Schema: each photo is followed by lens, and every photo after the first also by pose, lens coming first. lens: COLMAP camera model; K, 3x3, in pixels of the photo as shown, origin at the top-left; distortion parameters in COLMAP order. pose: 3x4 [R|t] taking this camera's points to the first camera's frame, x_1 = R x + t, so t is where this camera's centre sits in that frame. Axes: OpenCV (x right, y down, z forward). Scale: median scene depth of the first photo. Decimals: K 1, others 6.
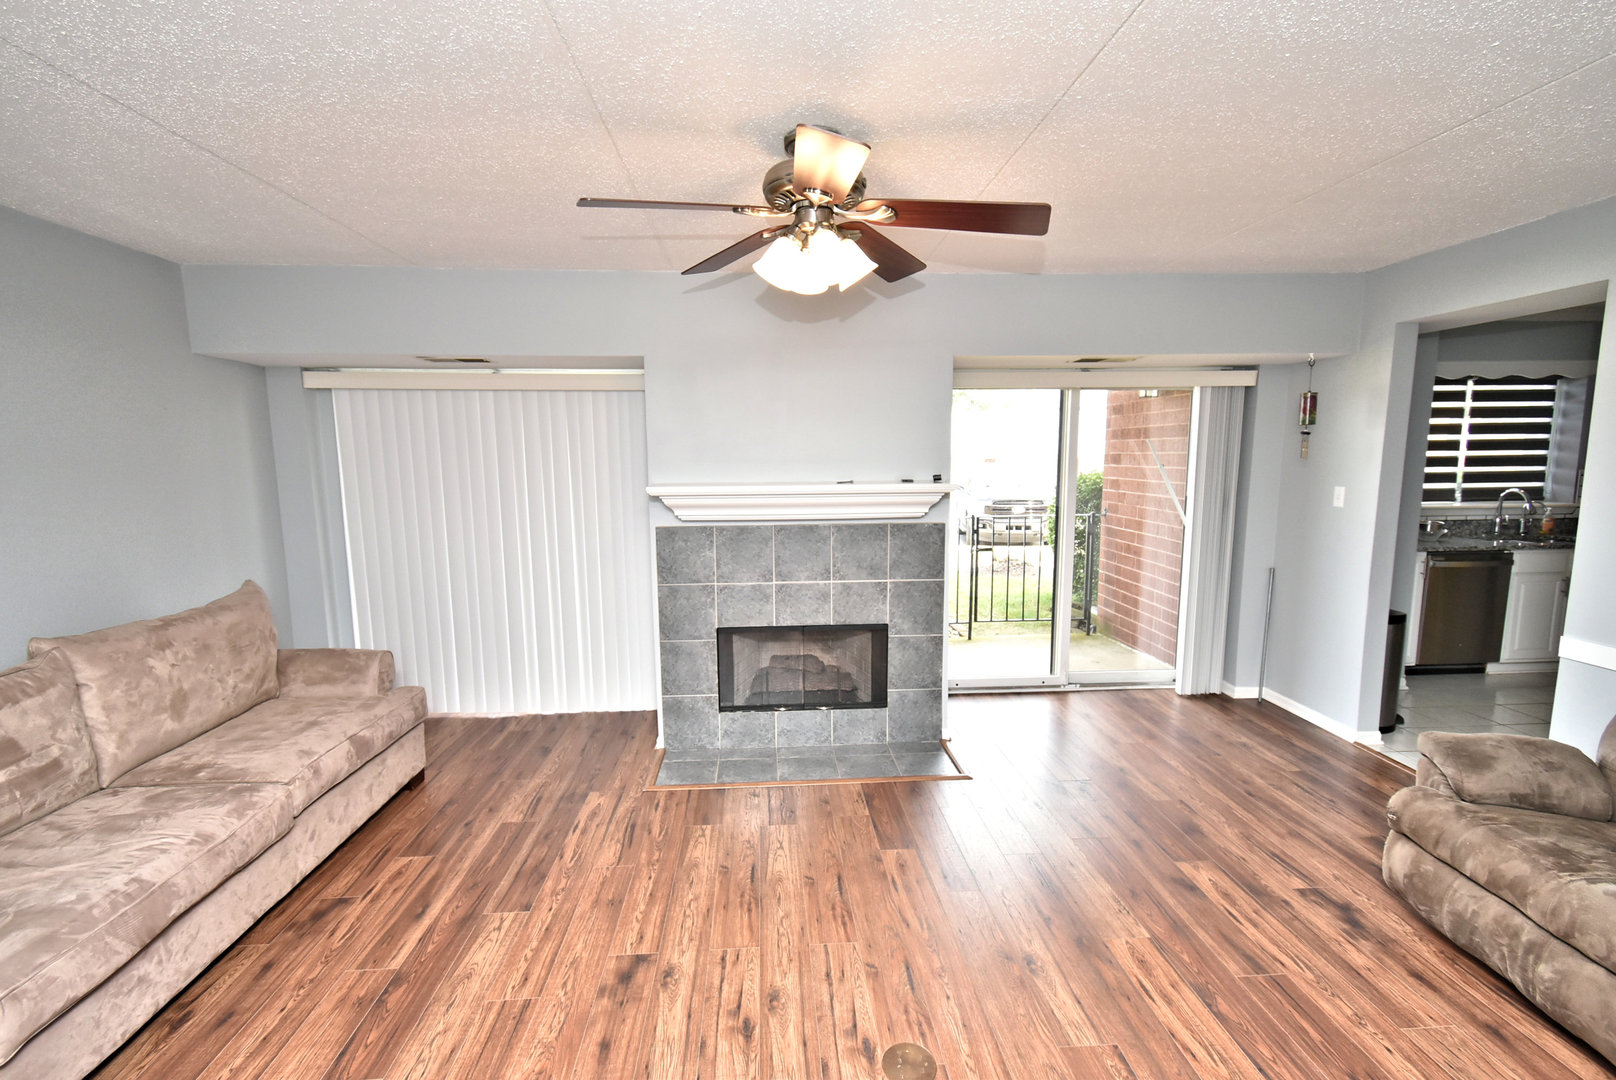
lens RADIAL K [[717.6, 0, 801.5], [0, 717.6, 543.7], [0, 0, 1]] dist [0.016171, -0.006871]
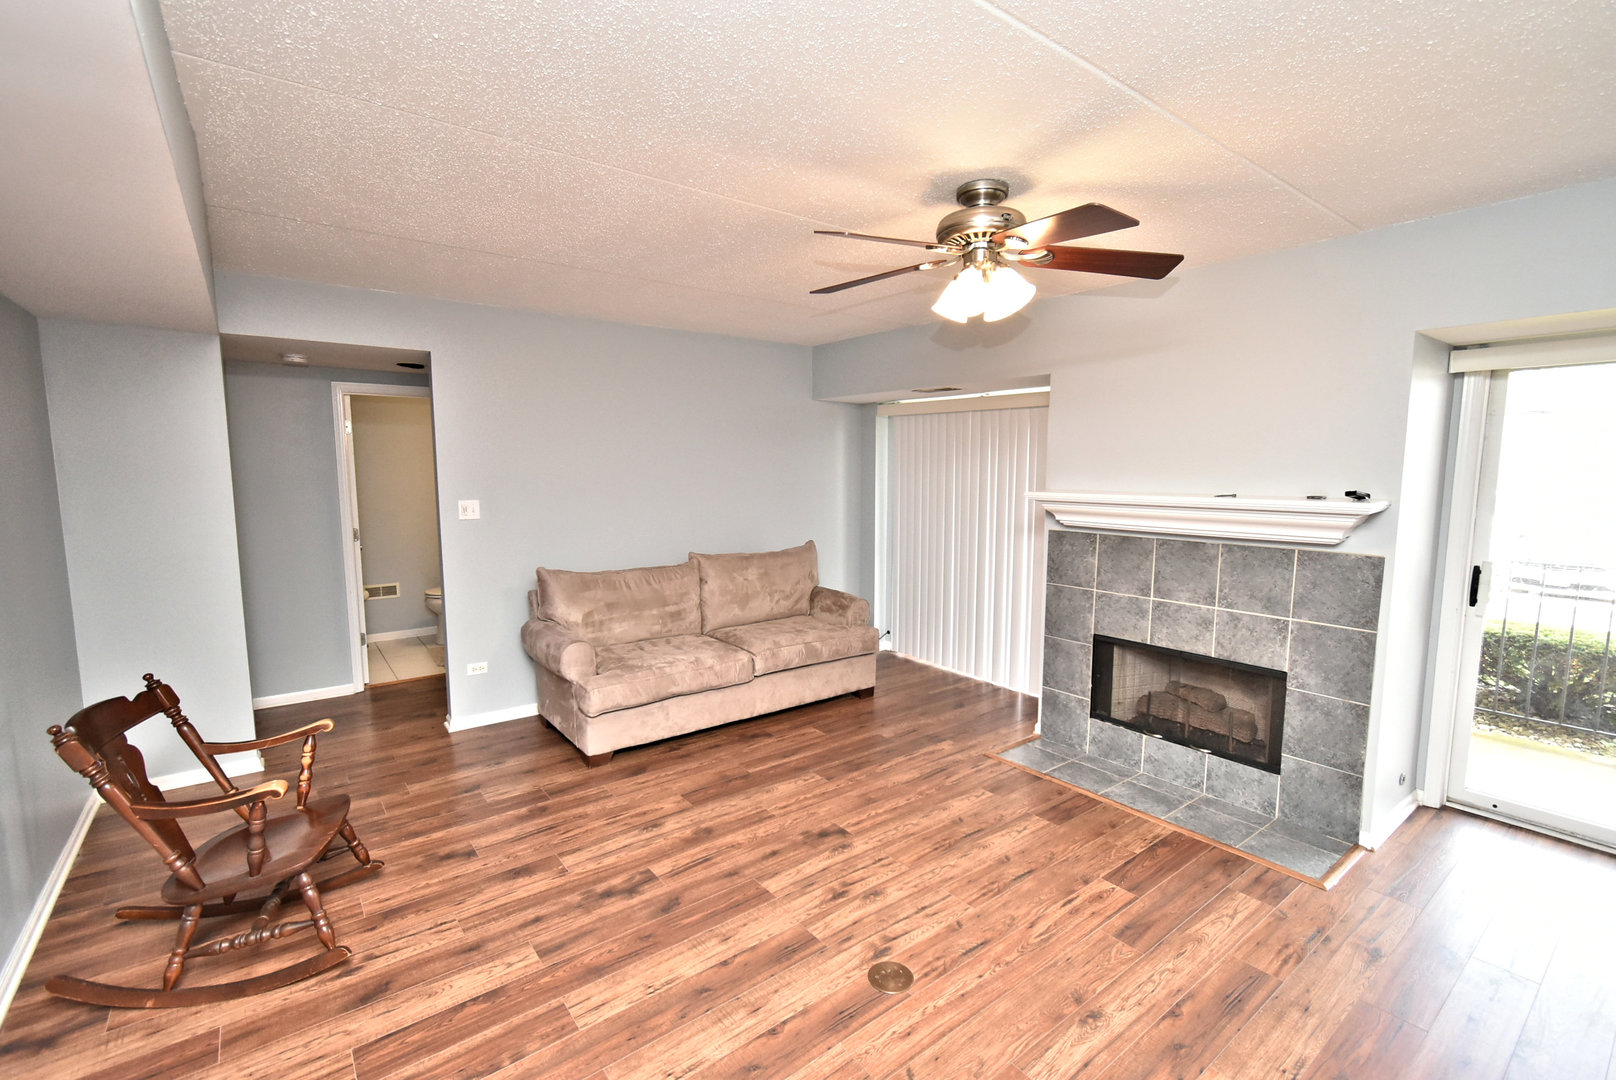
lens RADIAL K [[717.6, 0, 801.5], [0, 717.6, 543.7], [0, 0, 1]] dist [0.016171, -0.006871]
pose [[0.555138, 0.098815, -0.825868, 0.483232], [-0.104096, 0.993365, 0.048884, -0.015930], [0.825219, 0.058832, 0.561741, 0.081899]]
